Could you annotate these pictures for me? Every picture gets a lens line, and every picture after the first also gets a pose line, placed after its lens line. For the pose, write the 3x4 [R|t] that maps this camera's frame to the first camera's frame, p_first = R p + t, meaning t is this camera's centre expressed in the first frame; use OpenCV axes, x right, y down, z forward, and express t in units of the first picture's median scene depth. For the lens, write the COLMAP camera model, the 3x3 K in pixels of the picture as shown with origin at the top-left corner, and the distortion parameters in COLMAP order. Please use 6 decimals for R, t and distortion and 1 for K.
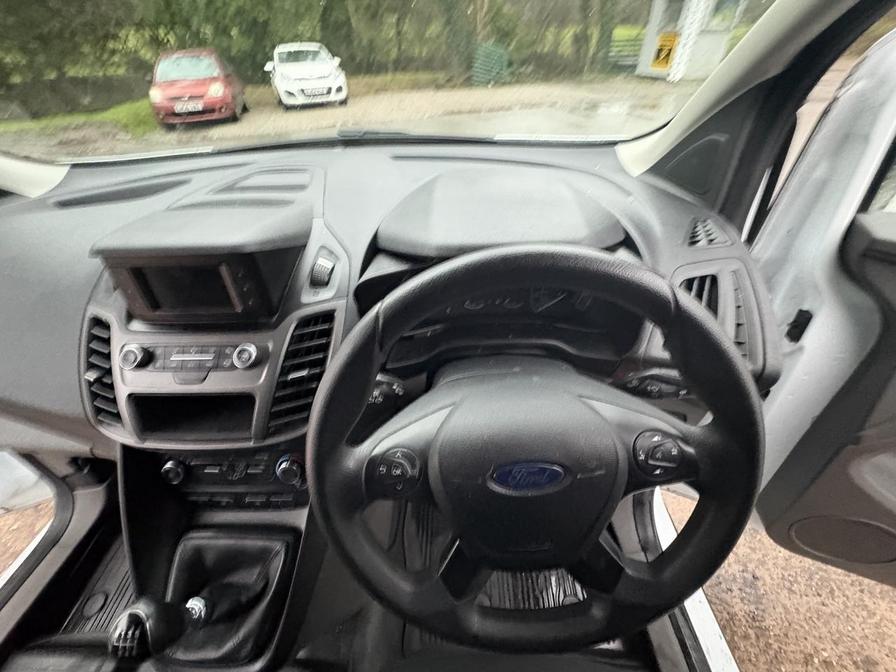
lens RADIAL K [[358.3, 0, 448.0], [0, 358.3, 336.0], [0, 0, 1]] dist [-0.001106, -0.000001]
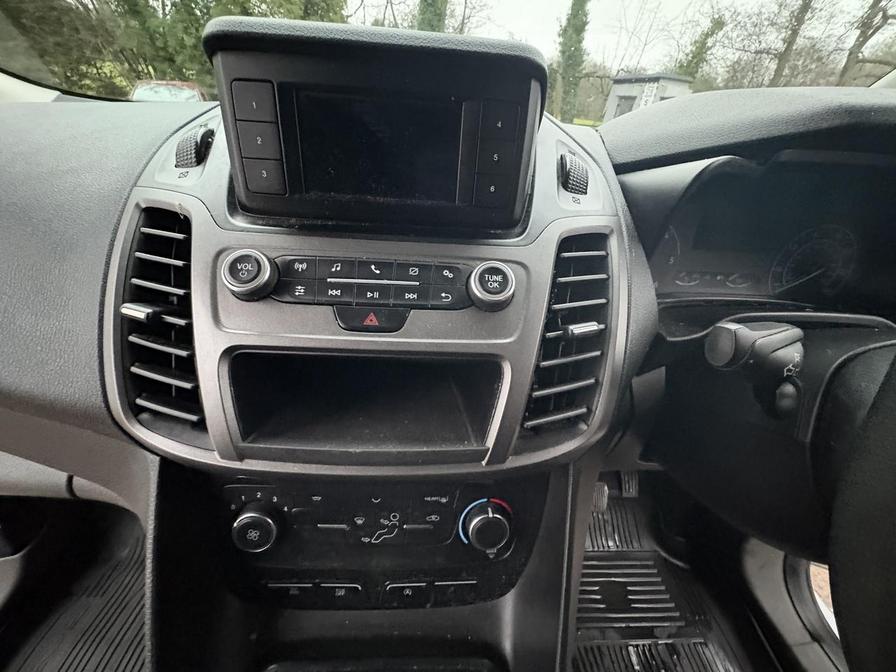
lens RADIAL K [[359.4, 0, 448.0], [0, 359.4, 336.0], [0, 0, 1]] dist [-0.000533, -0.000147]
pose [[0.992492, 0.054271, 0.109605, -0.481114], [-0.038800, 0.989581, -0.138652, 0.143611], [-0.115988, 0.133358, 0.984257, 0.369934]]
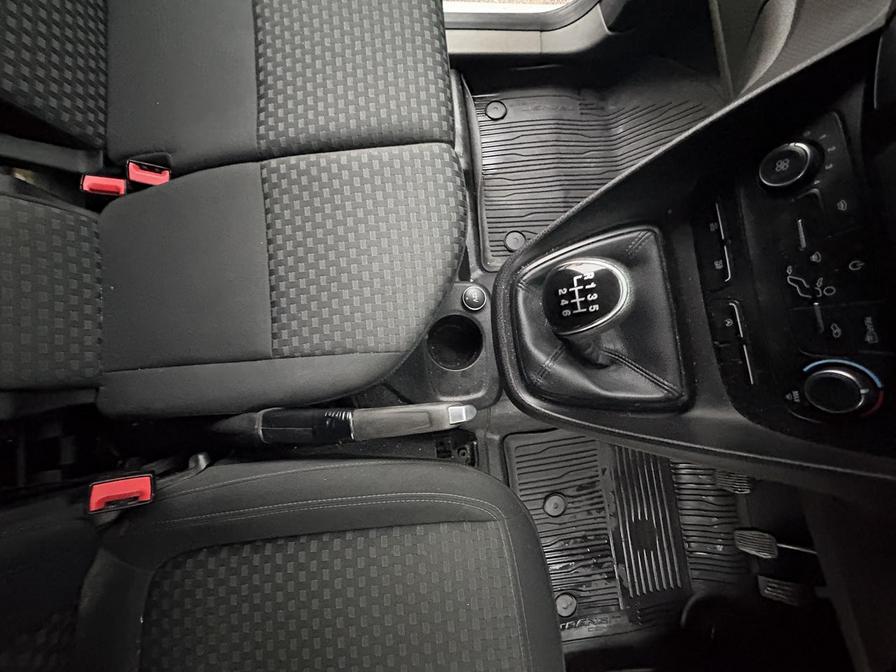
lens RADIAL K [[358.3, 0, 448.0], [0, 358.3, 336.0], [0, 0, 1]] dist [-0.001106, -0.000001]
pose [[0.126986, 0.990123, -0.059416, -0.465366], [-0.707636, 0.132406, 0.694061, 0.337493], [0.695073, -0.046091, 0.717460, 0.223806]]
